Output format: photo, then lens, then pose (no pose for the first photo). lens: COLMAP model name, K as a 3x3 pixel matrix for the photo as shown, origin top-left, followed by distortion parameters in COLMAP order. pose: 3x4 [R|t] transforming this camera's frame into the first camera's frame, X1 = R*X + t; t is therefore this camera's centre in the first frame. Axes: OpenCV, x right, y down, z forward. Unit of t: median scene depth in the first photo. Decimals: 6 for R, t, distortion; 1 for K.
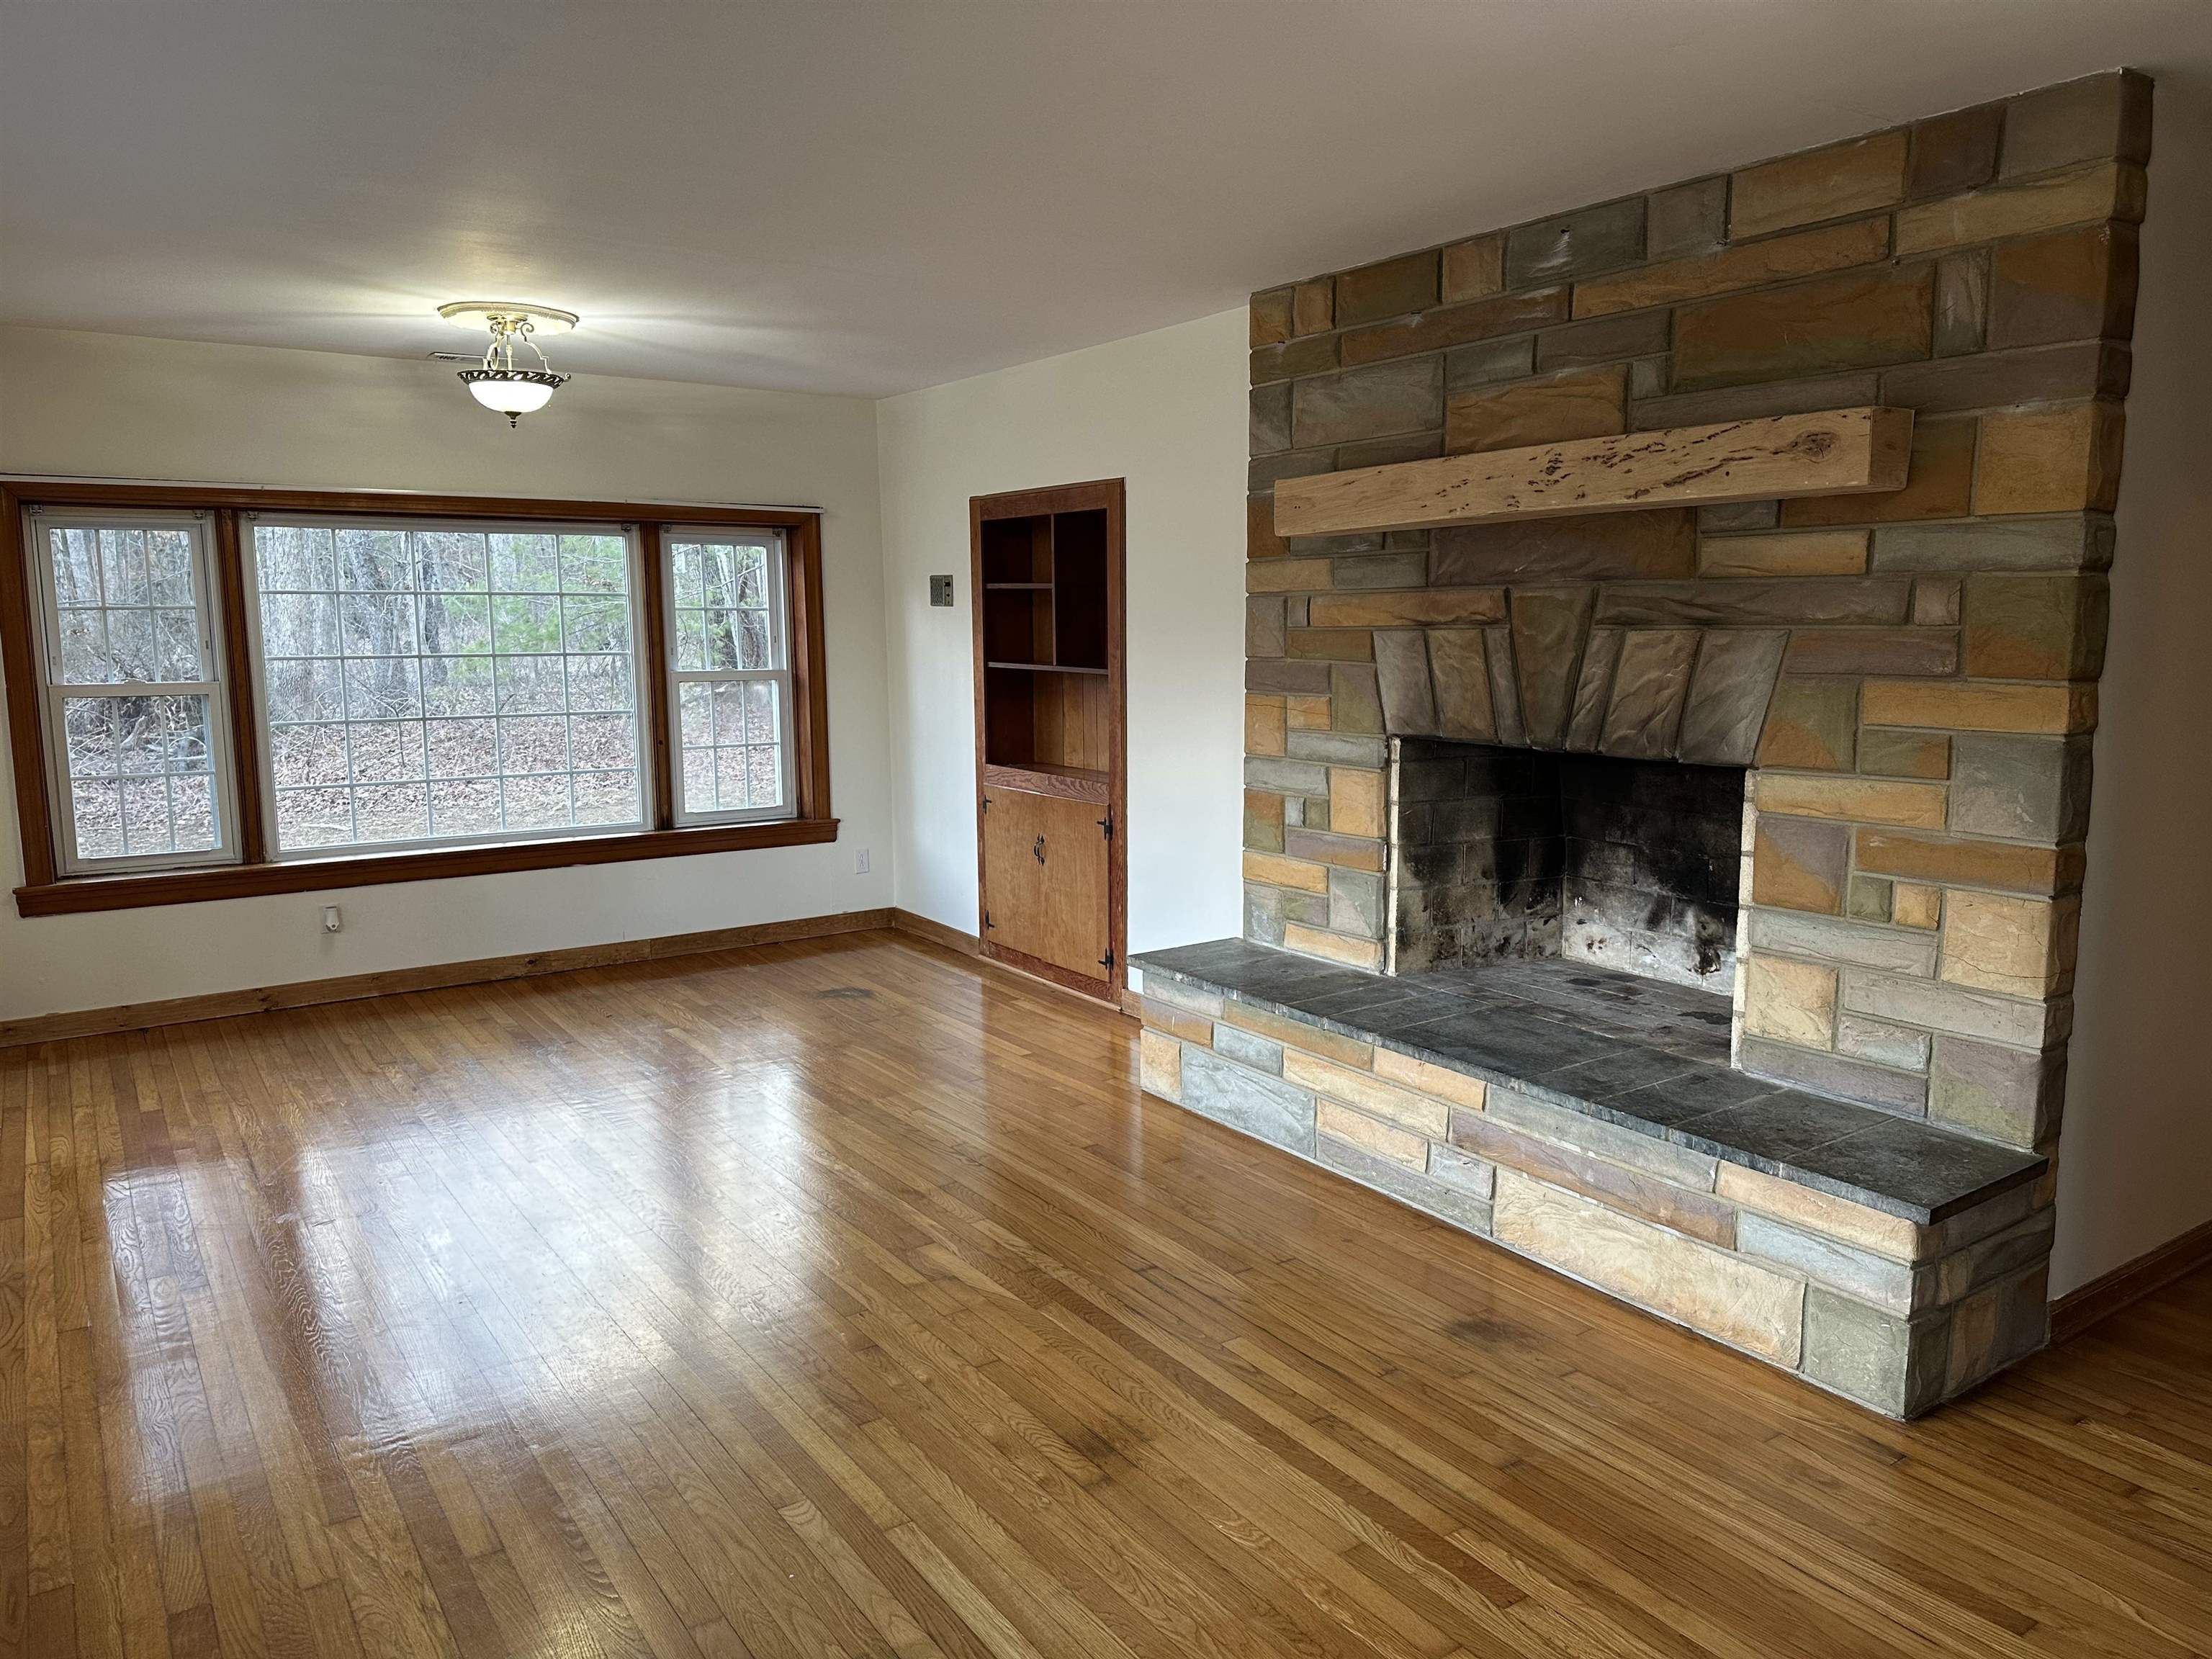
lens RADIAL K [[1552.9, 0, 1091.7], [0, 1552.9, 848.4], [0, 0, 1]] dist [0.076963, -0.090657]
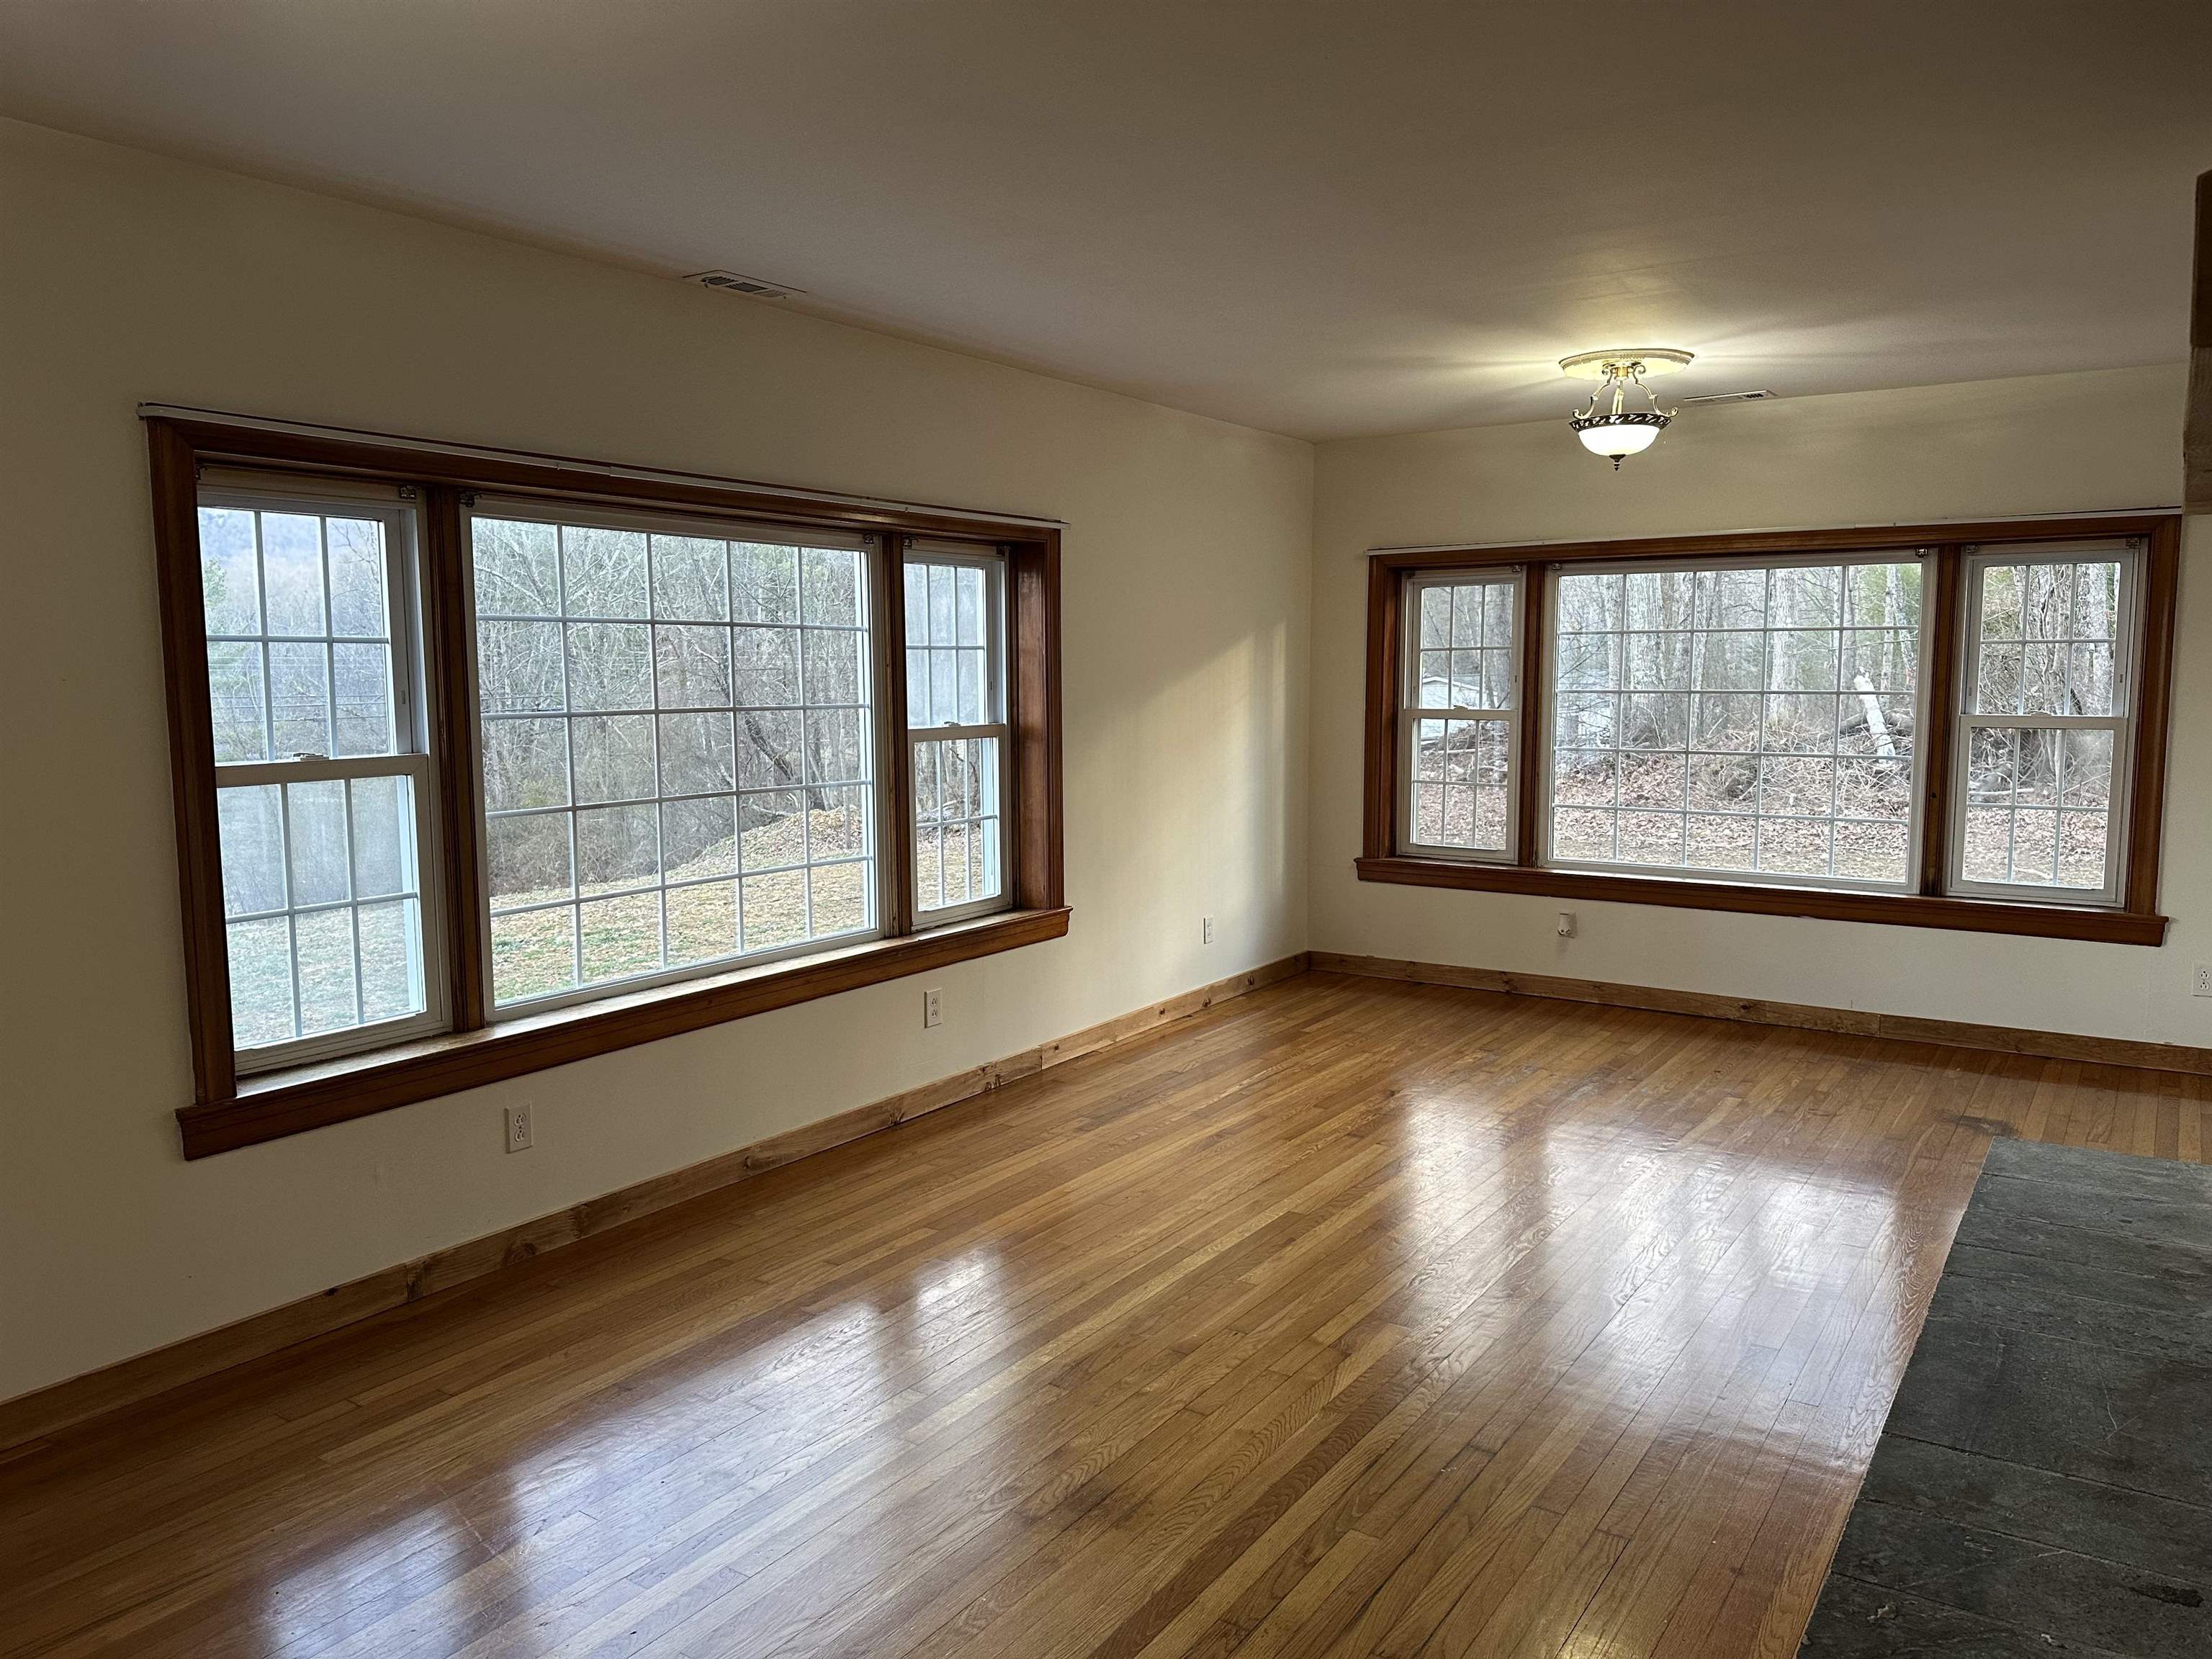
lens RADIAL K [[1552.9, 0, 1153.2], [0, 1552.9, 845.5], [0, 0, 1]] dist [0.076963, -0.090657]
pose [[0.376603, 0.115229, -0.919181, 0.667011], [-0.139002, 0.988029, 0.066908, -0.070179], [0.915887, 0.102570, 0.388111, 0.477027]]
